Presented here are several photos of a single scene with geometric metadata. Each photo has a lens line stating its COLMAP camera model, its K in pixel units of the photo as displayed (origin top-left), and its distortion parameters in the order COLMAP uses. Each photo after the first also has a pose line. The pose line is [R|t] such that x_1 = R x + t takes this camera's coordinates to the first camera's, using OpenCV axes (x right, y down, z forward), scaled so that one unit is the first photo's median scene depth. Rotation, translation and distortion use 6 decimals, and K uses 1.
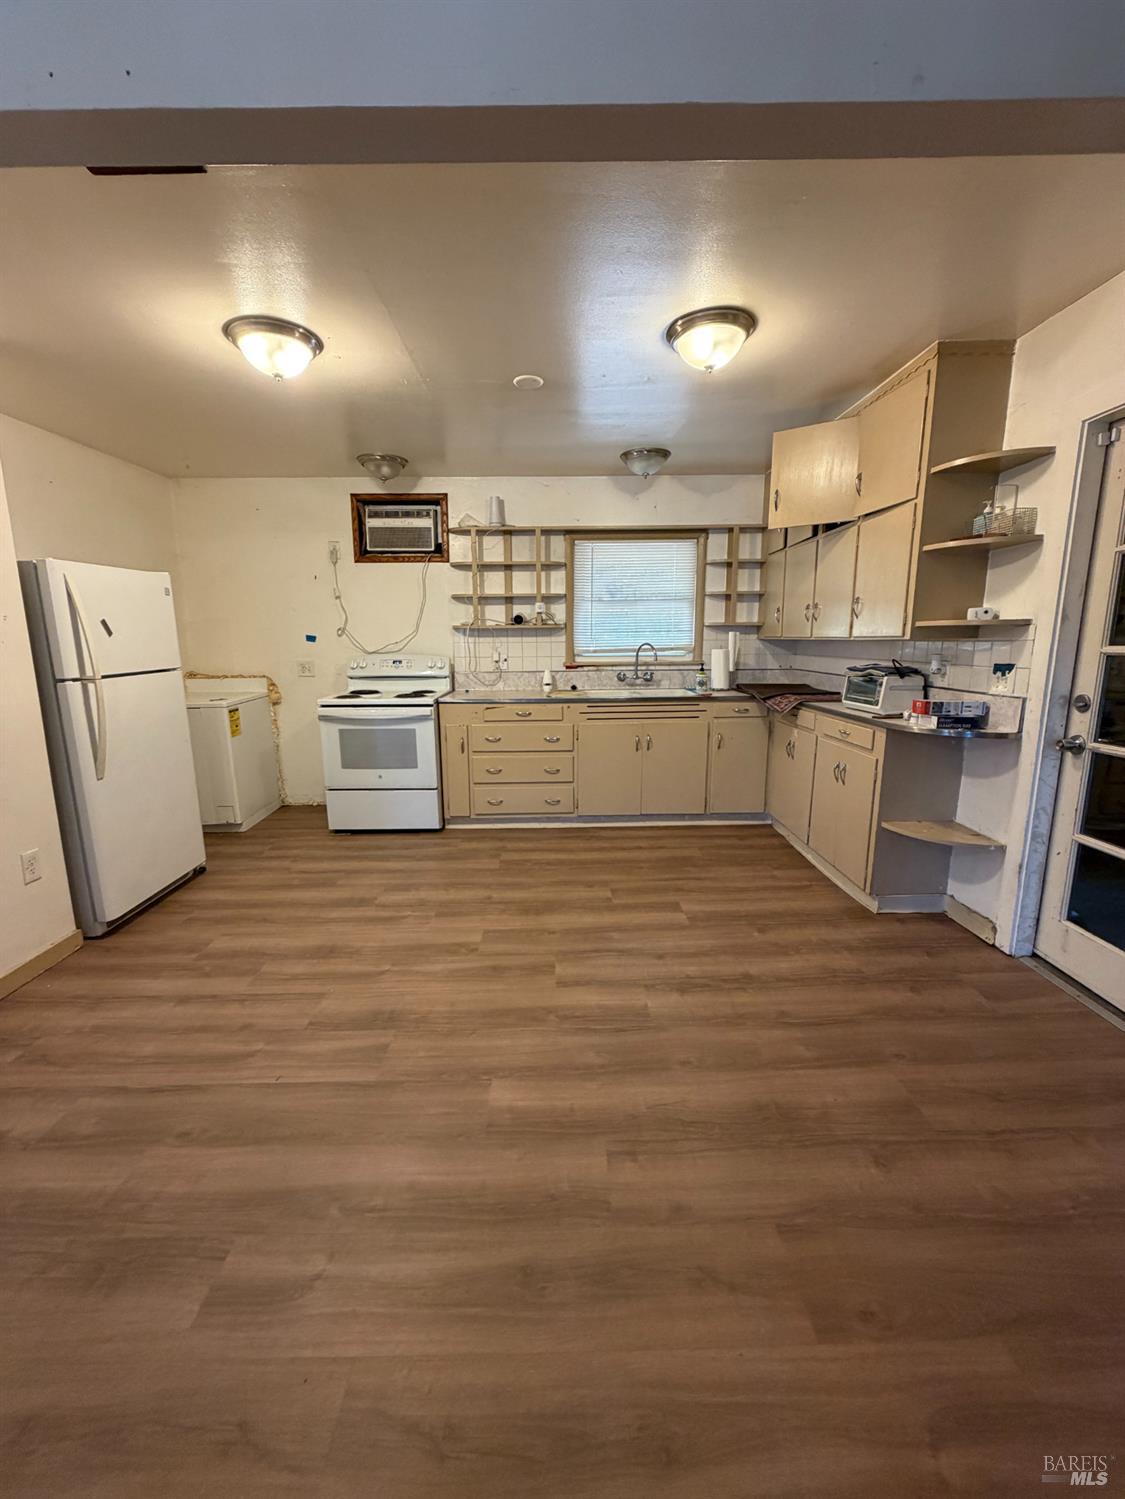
lens RADIAL K [[595.8, 0, 560.6], [0, 595.8, 744.4], [0, 0, 1]] dist [0.000534, -0.000021]
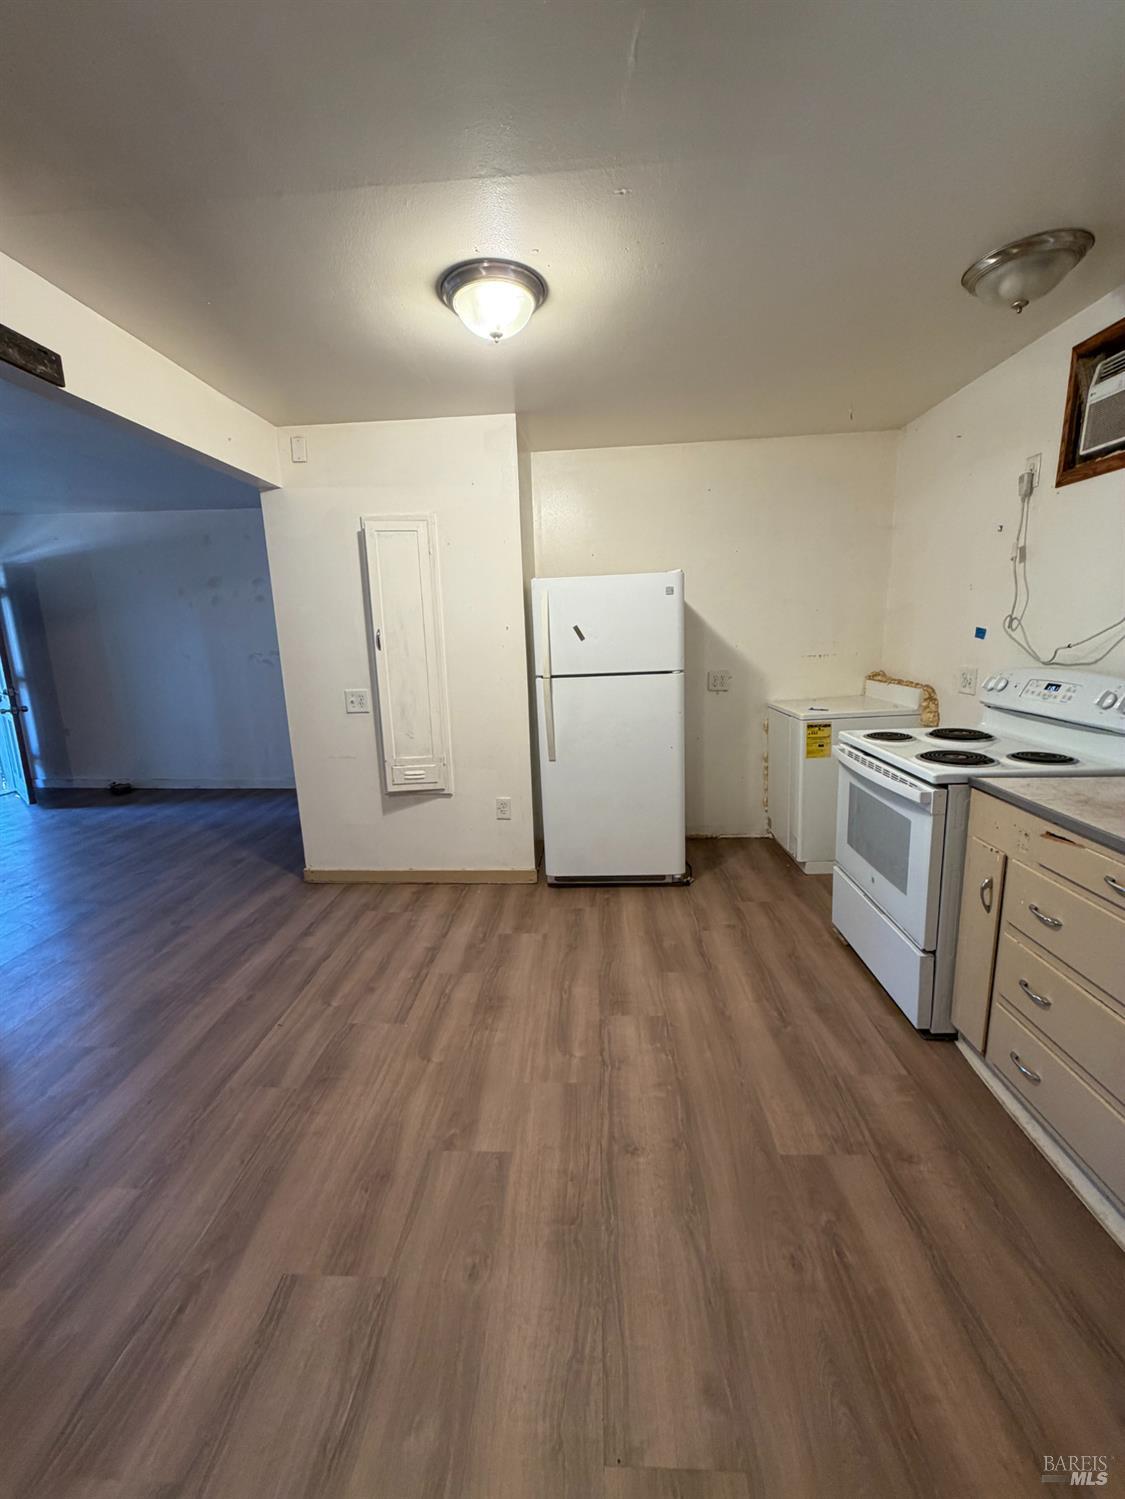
lens RADIAL K [[595.8, 0, 560.6], [0, 595.8, 744.4], [0, 0, 1]] dist [0.000534, -0.000021]
pose [[-0.063827, 0.199348, -0.977848, 0.291774], [-0.148087, 0.967106, 0.206825, -0.168821], [0.986912, 0.158008, -0.032206, 0.795826]]
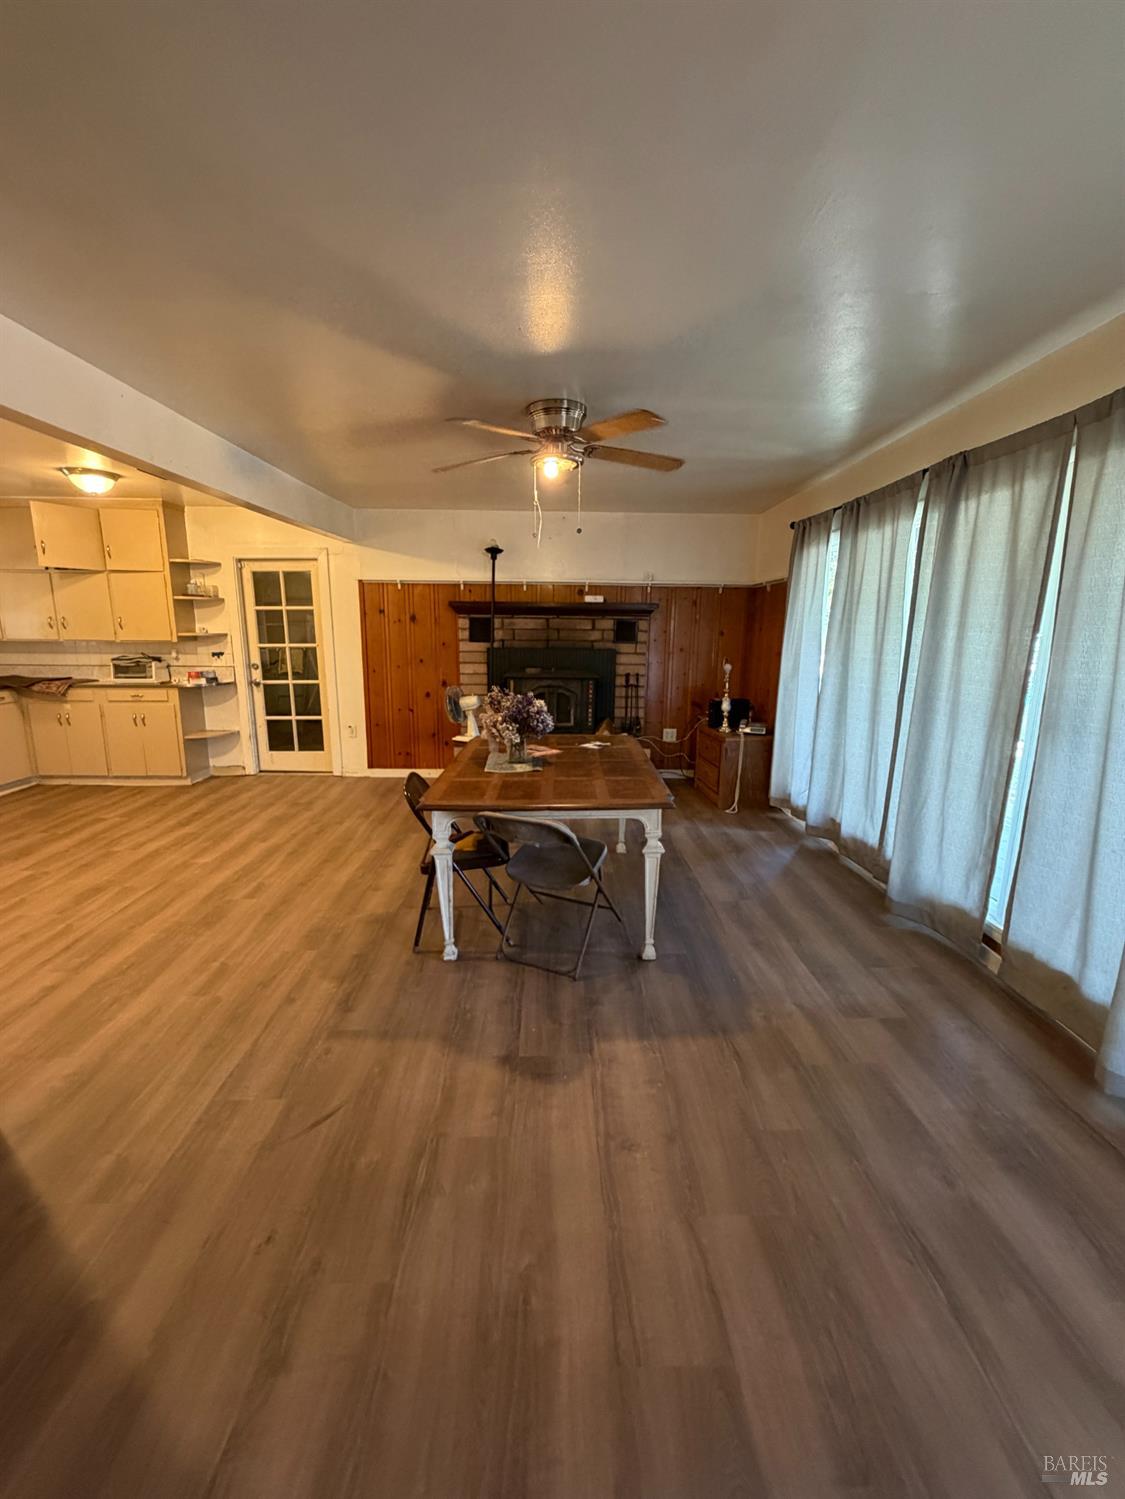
lens RADIAL K [[595.8, 0, 560.6], [0, 595.8, 744.4], [0, 0, 1]] dist [0.000534, -0.000021]
pose [[-0.005910, -0.188497, 0.982056, -1.081374], [0.167728, 0.967973, 0.186803, -0.000733], [-0.985816, 0.165822, 0.025896, -0.197090]]
